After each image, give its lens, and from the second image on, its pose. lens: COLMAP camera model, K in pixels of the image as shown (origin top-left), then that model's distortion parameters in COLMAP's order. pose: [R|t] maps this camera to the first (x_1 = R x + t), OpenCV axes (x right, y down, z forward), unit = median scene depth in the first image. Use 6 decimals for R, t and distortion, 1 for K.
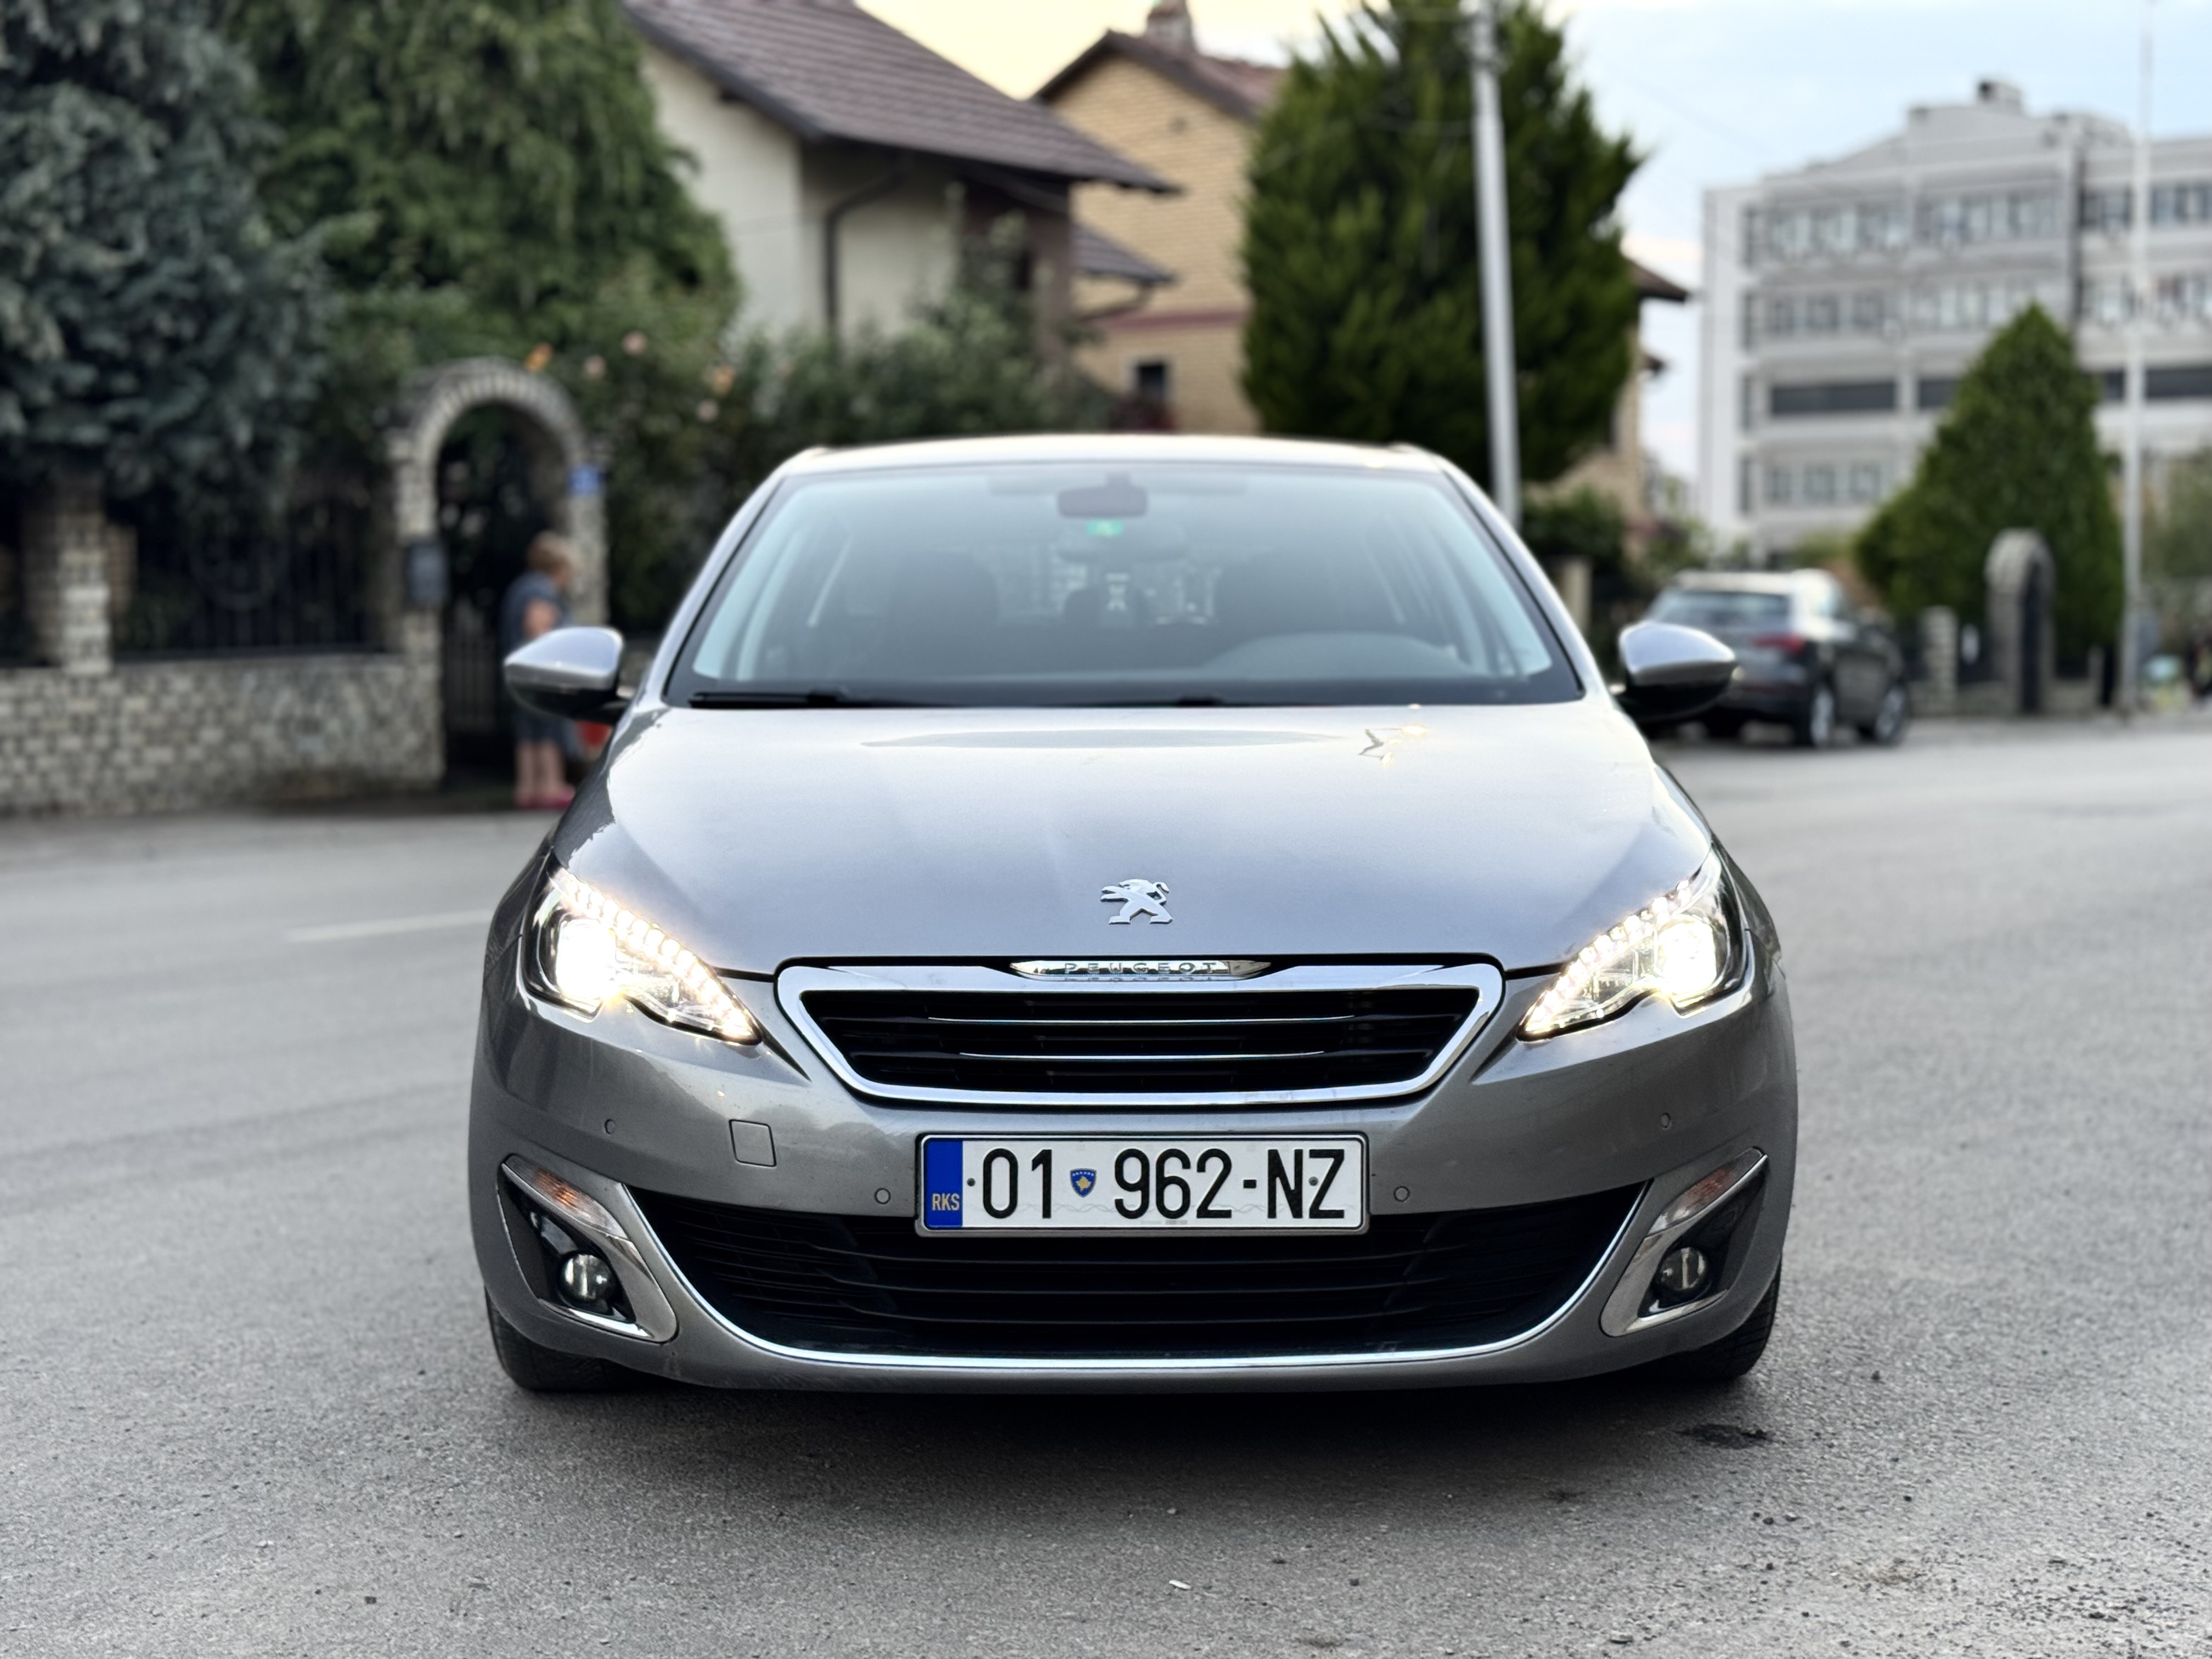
lens RADIAL K [[3095.2, 0, 1106.0], [0, 3095.2, 829.5], [0, 0, 1]] dist [0.171646, -0.358432]
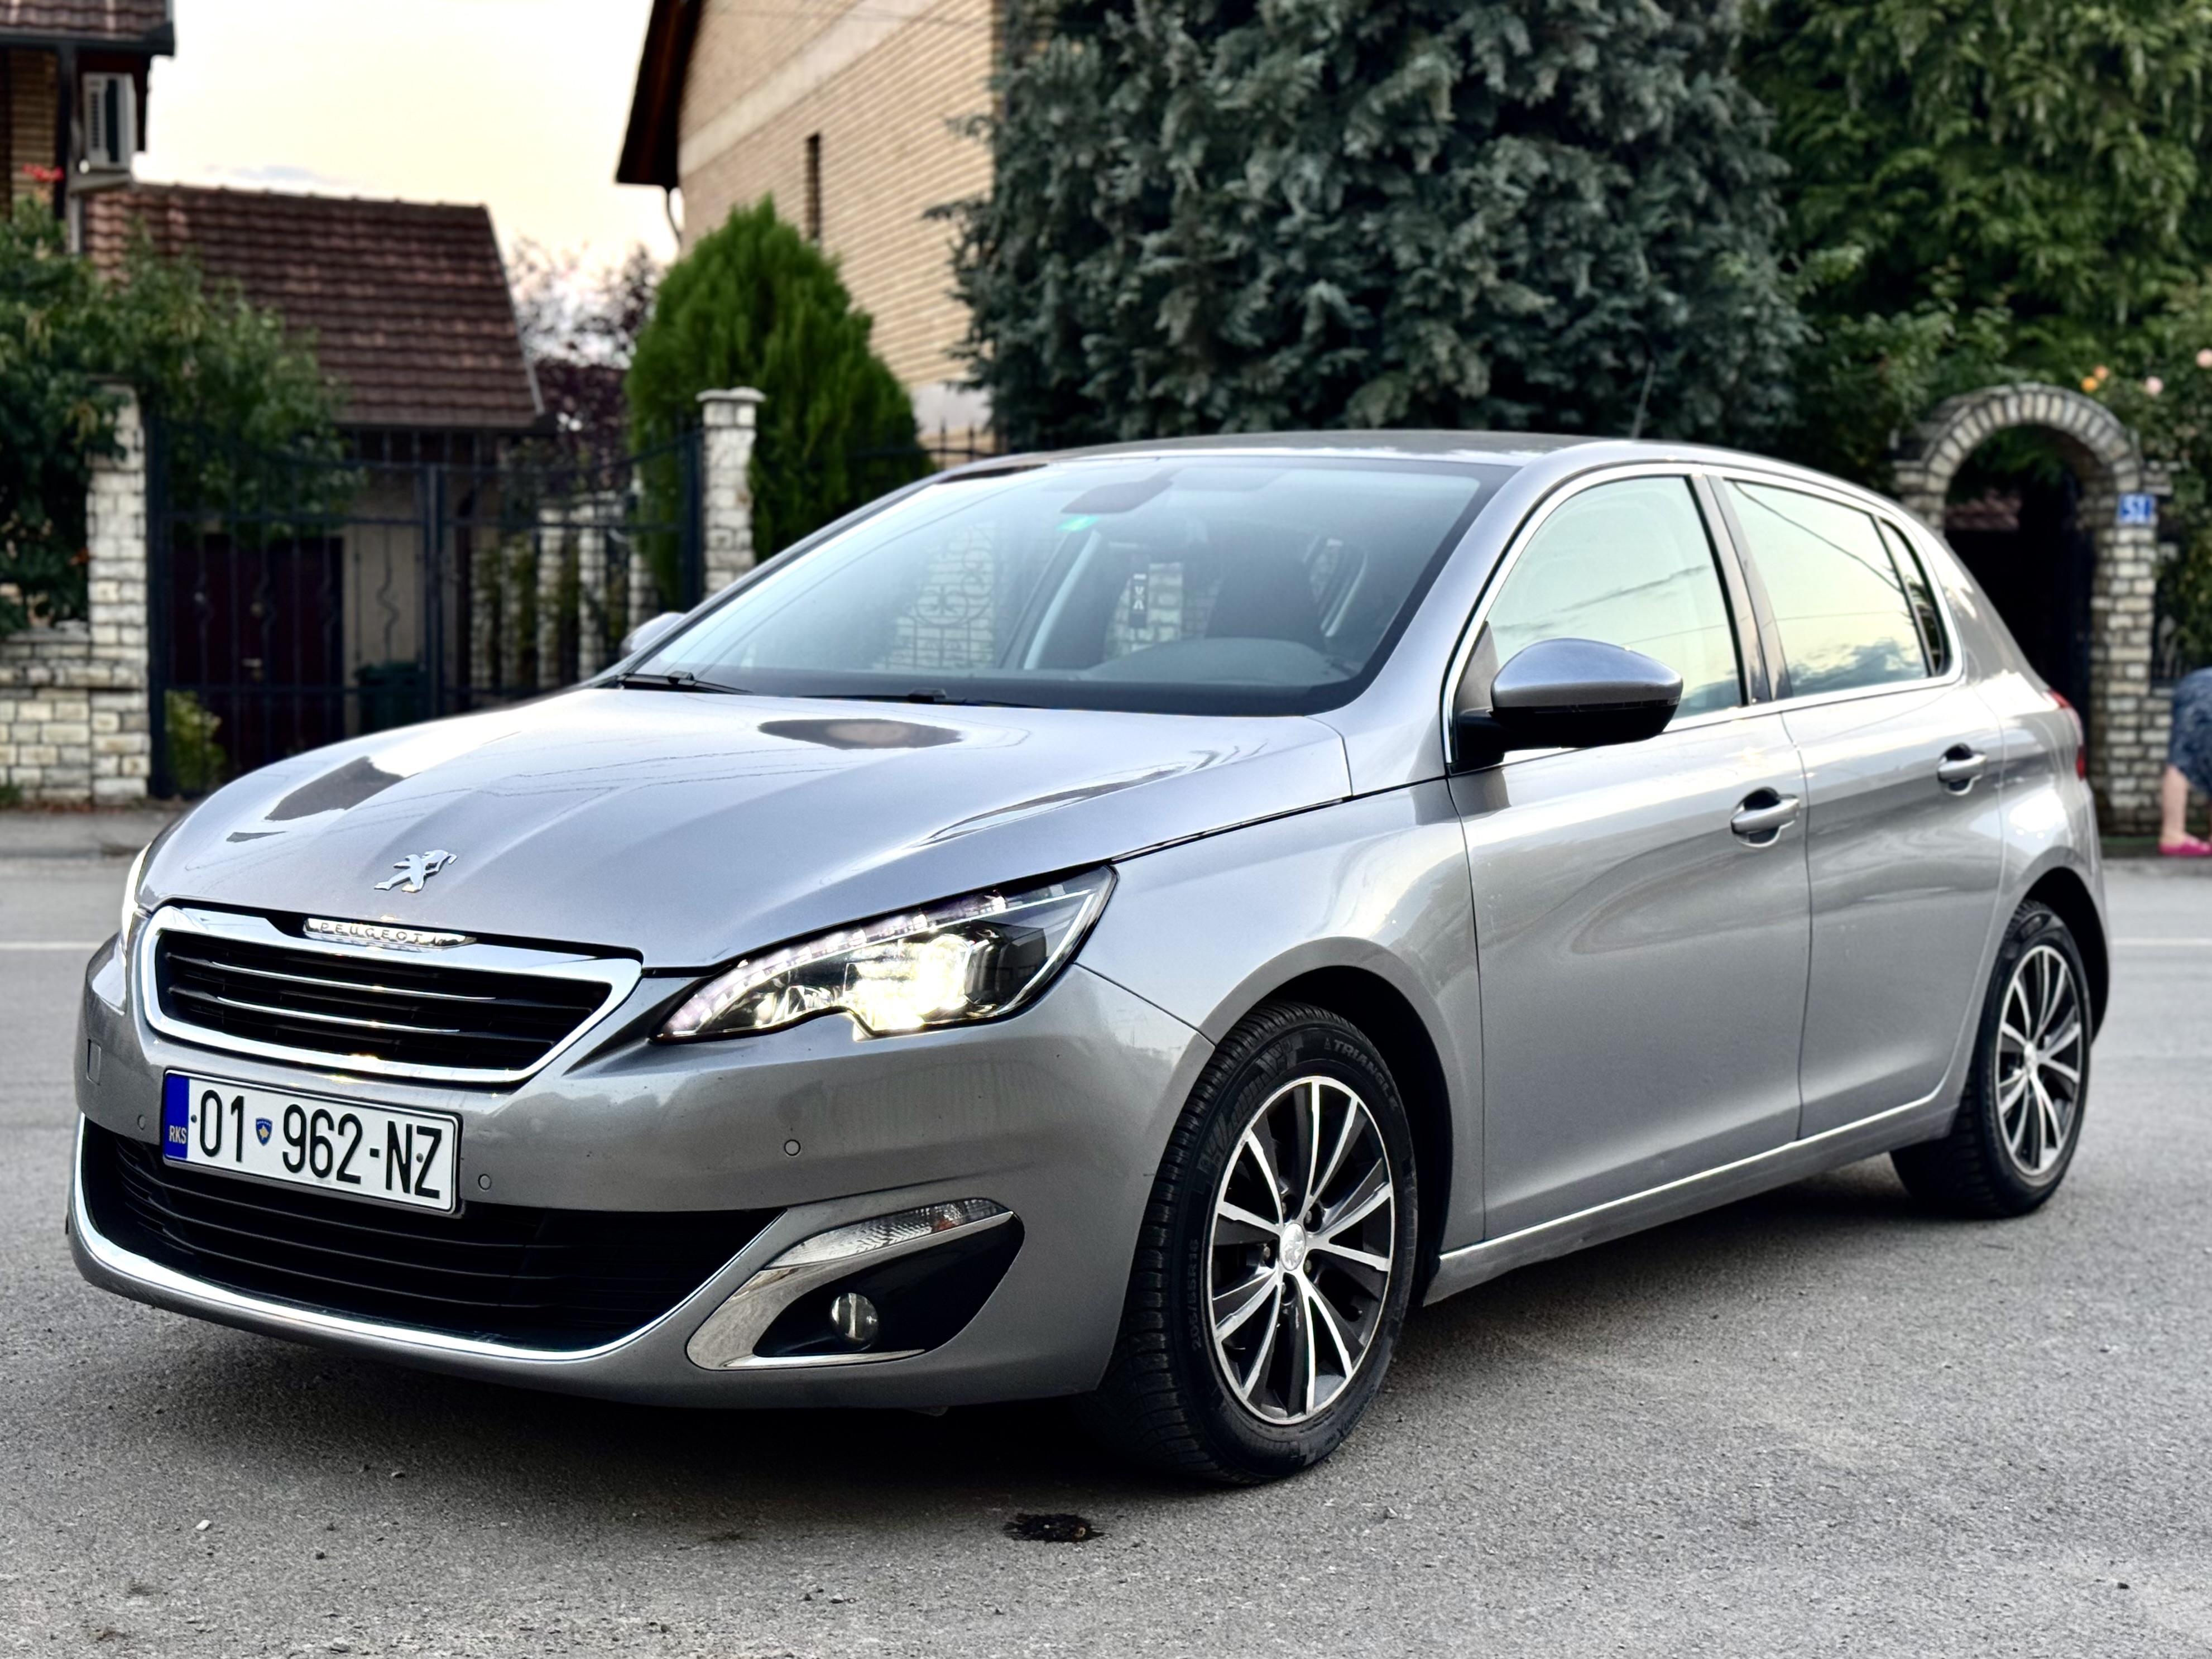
lens RADIAL K [[3074.8, 0, 1106.0], [0, 3074.8, 829.5], [0, 0, 1]] dist [0.397353, -1.143244]
pose [[0.790322, 0.065089, -0.609224, 0.818984], [-0.073667, 0.997222, 0.010977, -0.018102], [0.608246, 0.036205, 0.792922, 0.324111]]
